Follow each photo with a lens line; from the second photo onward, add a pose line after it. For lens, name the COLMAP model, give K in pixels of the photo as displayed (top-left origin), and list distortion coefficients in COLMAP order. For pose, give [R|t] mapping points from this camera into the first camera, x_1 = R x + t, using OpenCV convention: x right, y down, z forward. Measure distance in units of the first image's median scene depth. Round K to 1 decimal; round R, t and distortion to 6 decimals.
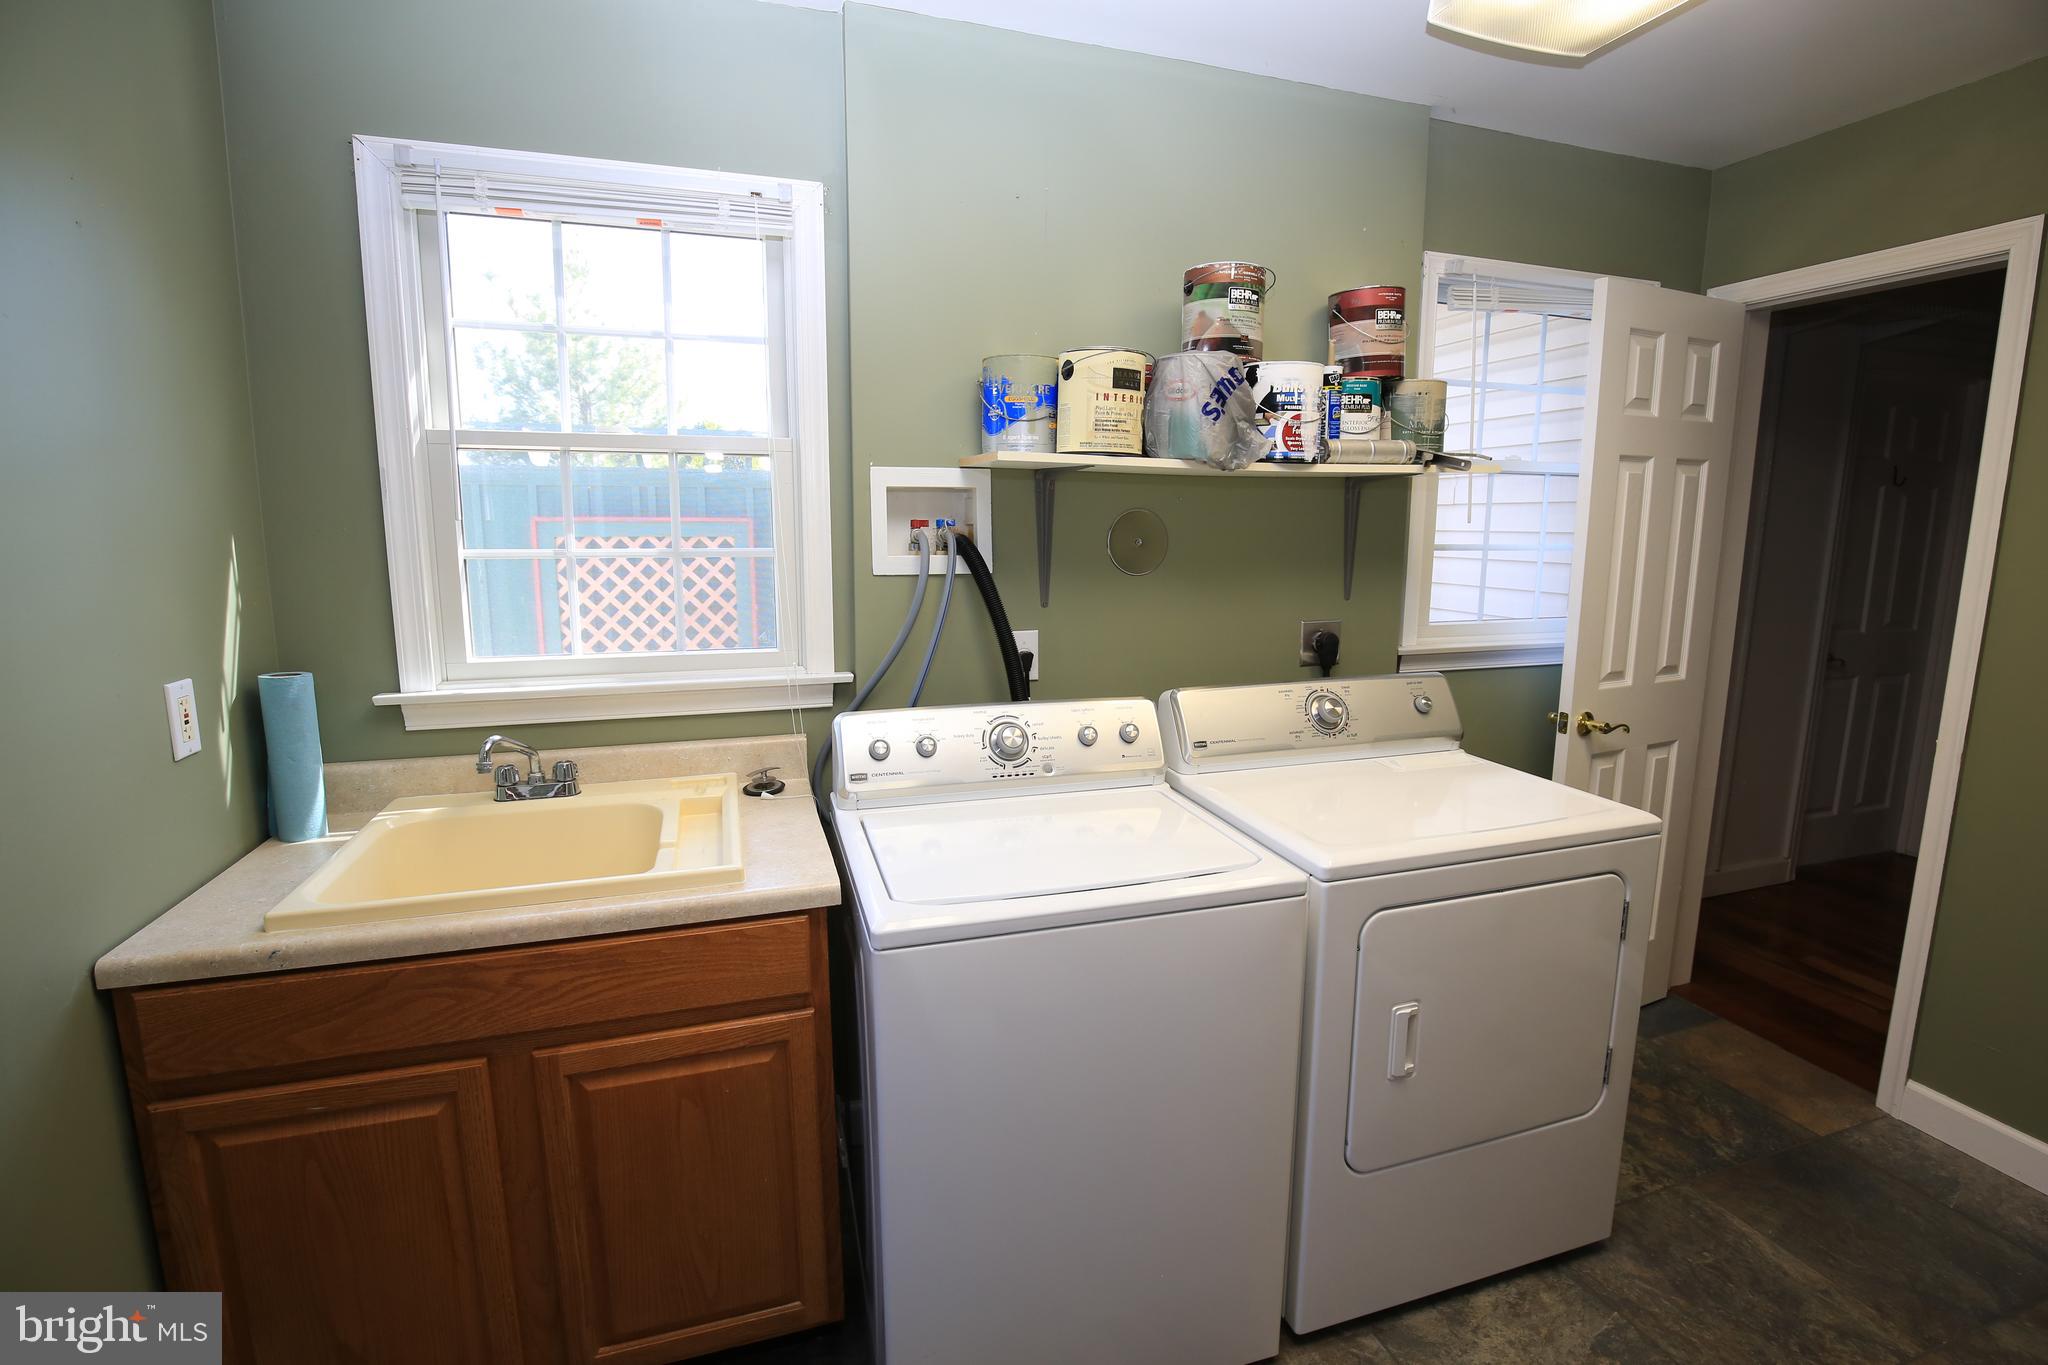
lens RADIAL K [[933.6, 0, 1033.7], [0, 933.6, 675.3], [0, 0, 1]] dist [-0.034797, 0.004739]
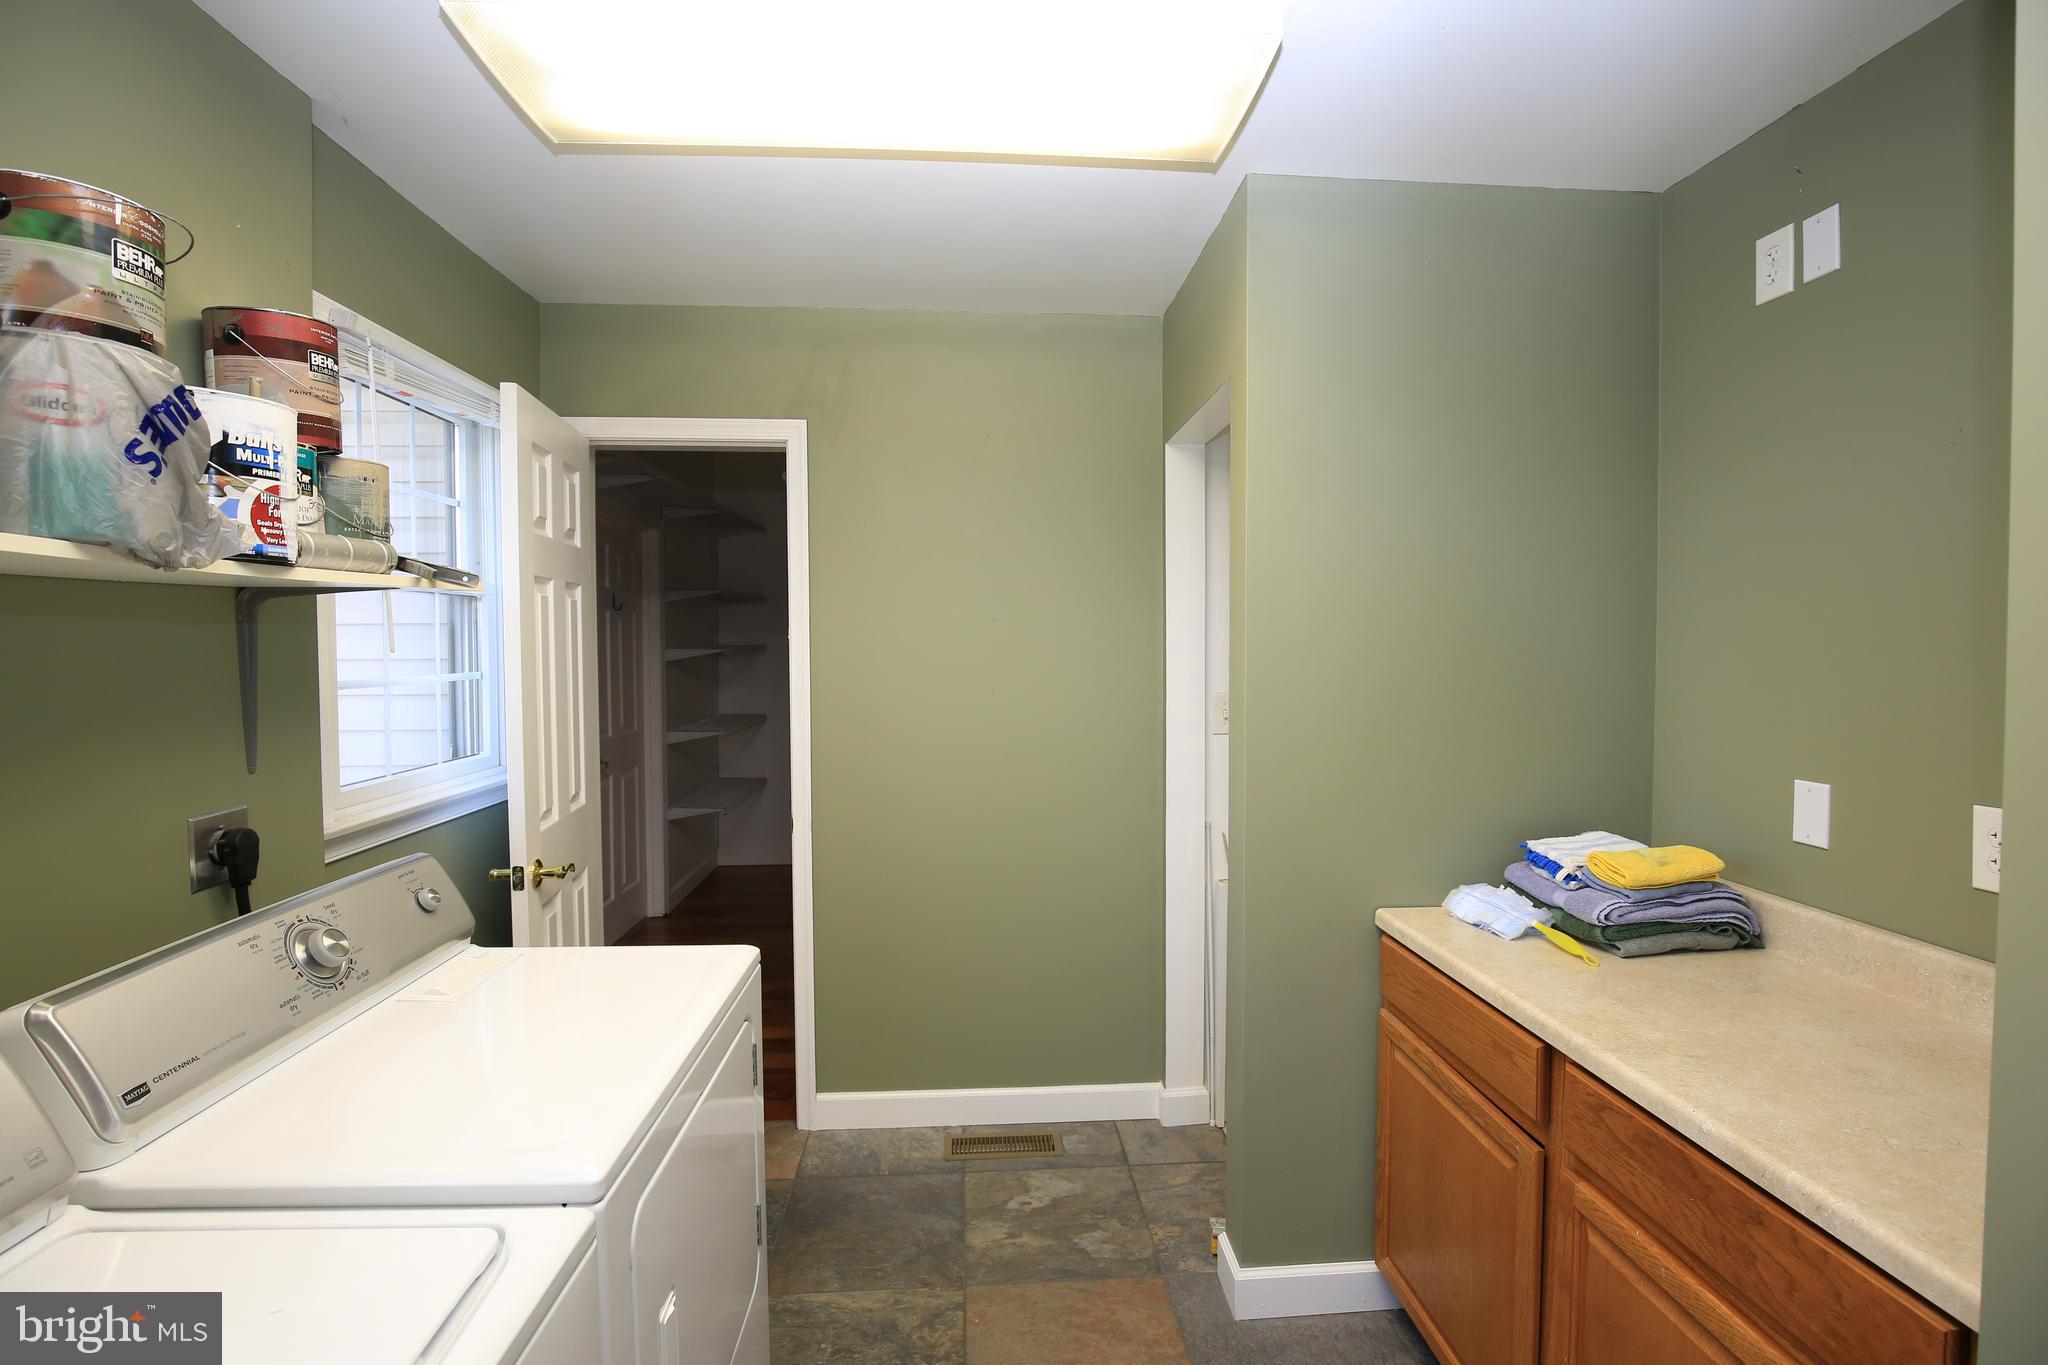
lens RADIAL K [[933.6, 0, 1028.5], [0, 933.6, 670.8], [0, 0, 1]] dist [-0.034797, 0.004739]
pose [[0.240700, -0.034767, 0.969977, -0.183017], [0.159330, 0.987217, -0.004152, -0.077663], [-0.957433, 0.155546, 0.243162, 0.391809]]
